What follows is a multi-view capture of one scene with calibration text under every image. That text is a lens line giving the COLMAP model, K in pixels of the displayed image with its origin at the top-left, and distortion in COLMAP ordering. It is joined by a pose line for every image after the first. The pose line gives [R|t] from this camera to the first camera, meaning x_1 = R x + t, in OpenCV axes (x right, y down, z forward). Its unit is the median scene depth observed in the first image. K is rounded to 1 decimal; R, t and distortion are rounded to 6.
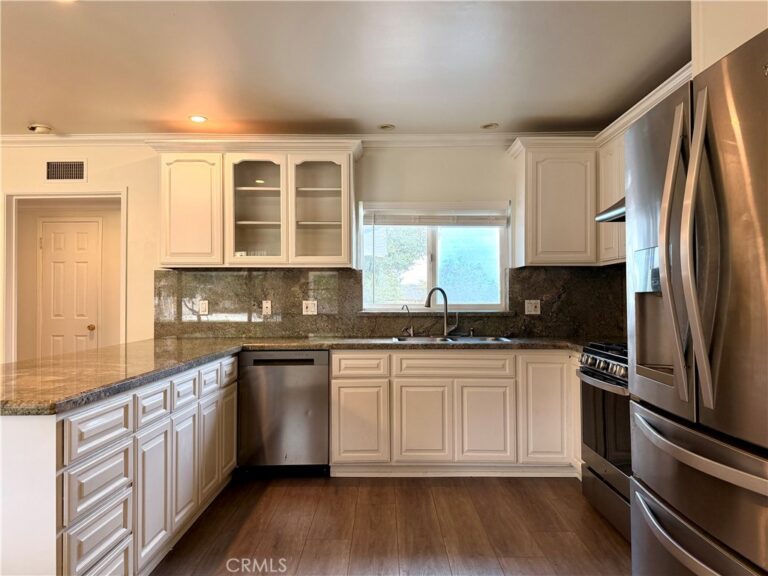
lens RADIAL K [[570.6, 0, 382.4], [0, 570.6, 307.0], [0, 0, 1]] dist [0.034354, -0.002236]
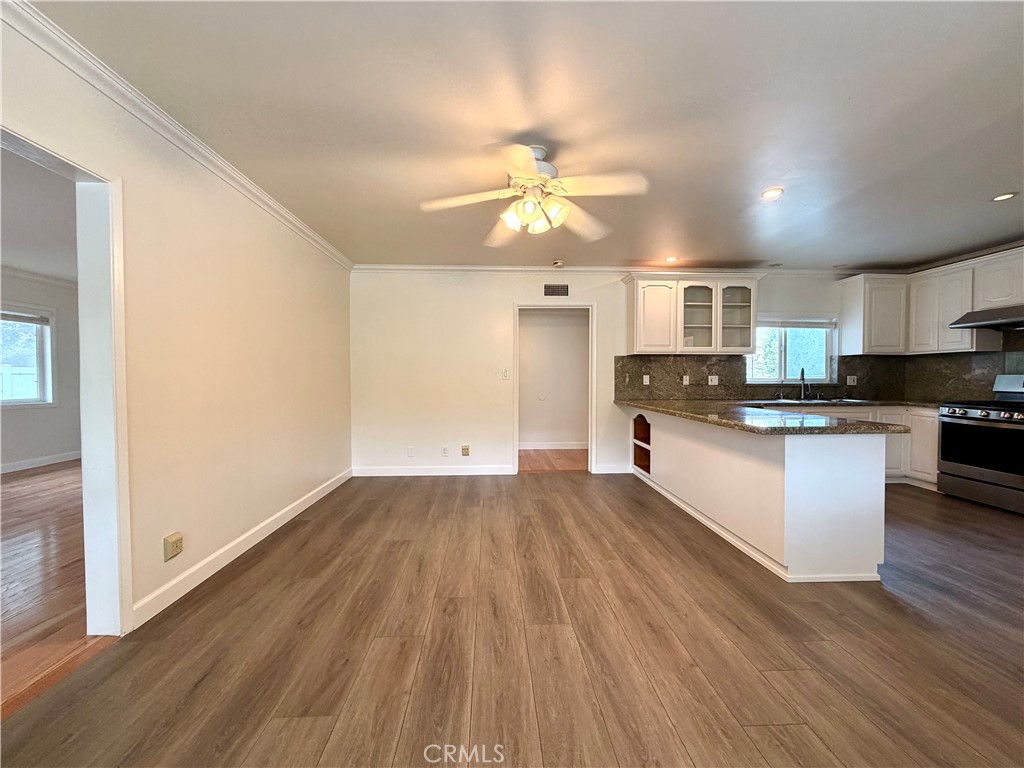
lens RADIAL K [[411.7, 0, 505.7], [0, 411.7, 384.1], [0, 0, 1]] dist [-0.000084, 0.000059]
pose [[0.998785, 0.003101, 0.049182, -0.756956], [-0.003120, 0.999995, 0.000317, 0.012788], [-0.049181, -0.000470, 0.998790, -0.088668]]
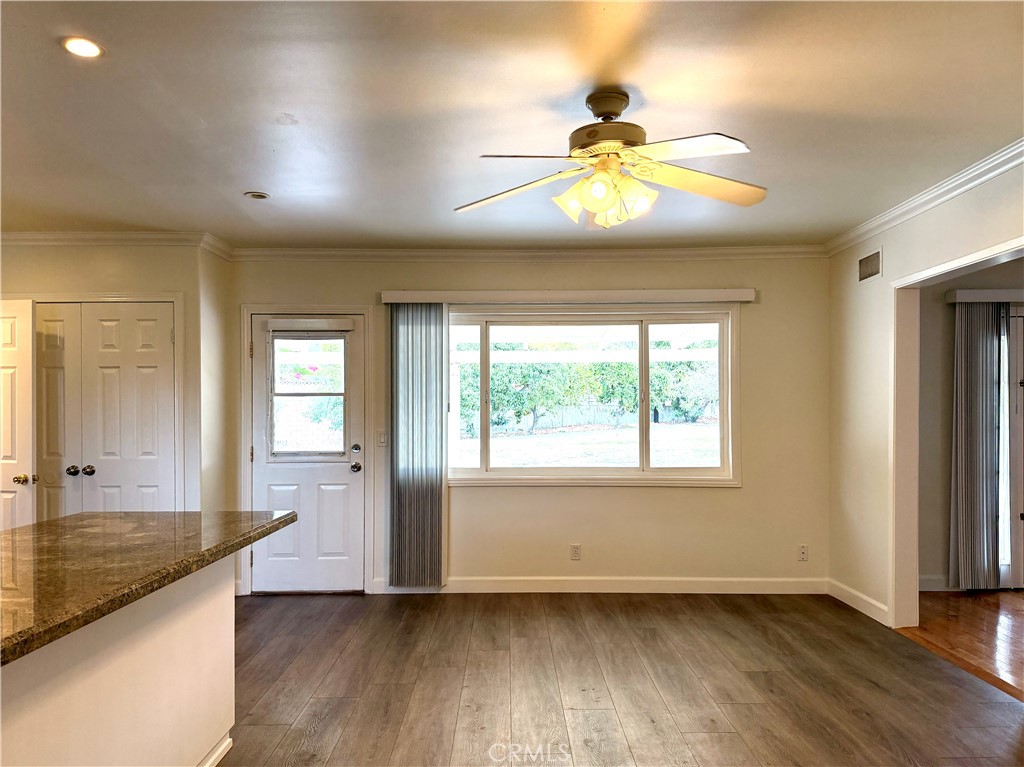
lens RADIAL K [[760.8, 0, 509.8], [0, 760.8, 408.9], [0, 0, 1]] dist [0.034354, -0.002236]
pose [[-0.999874, 0.010483, -0.011937, -0.602662], [0.010390, 0.999916, 0.007797, -0.033394], [0.012017, 0.007672, -0.999898, 1.119923]]
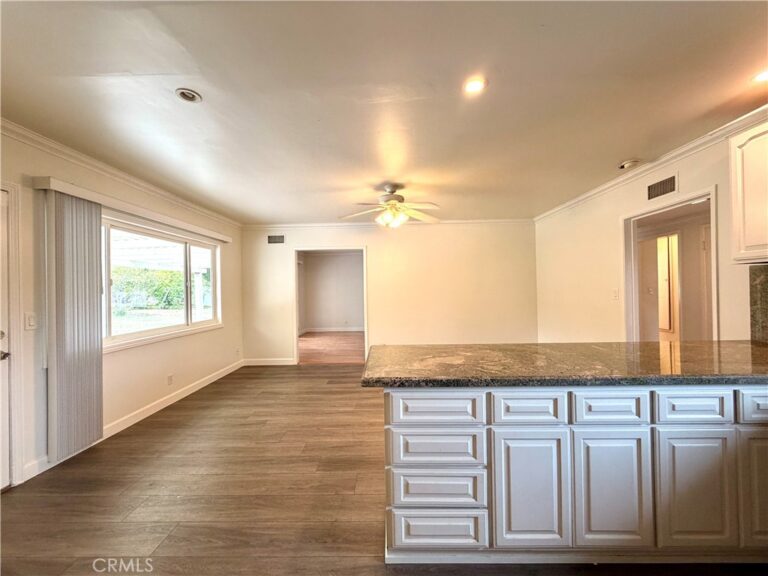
lens RADIAL K [[308.8, 0, 379.3], [0, 308.8, 288.1], [0, 0, 1]] dist [-0.000084, 0.000059]
pose [[-0.014852, 0.003172, -0.999885, 0.107093], [0.001837, 0.999993, 0.003145, -0.032288], [0.999888, -0.001790, -0.014858, 0.431423]]
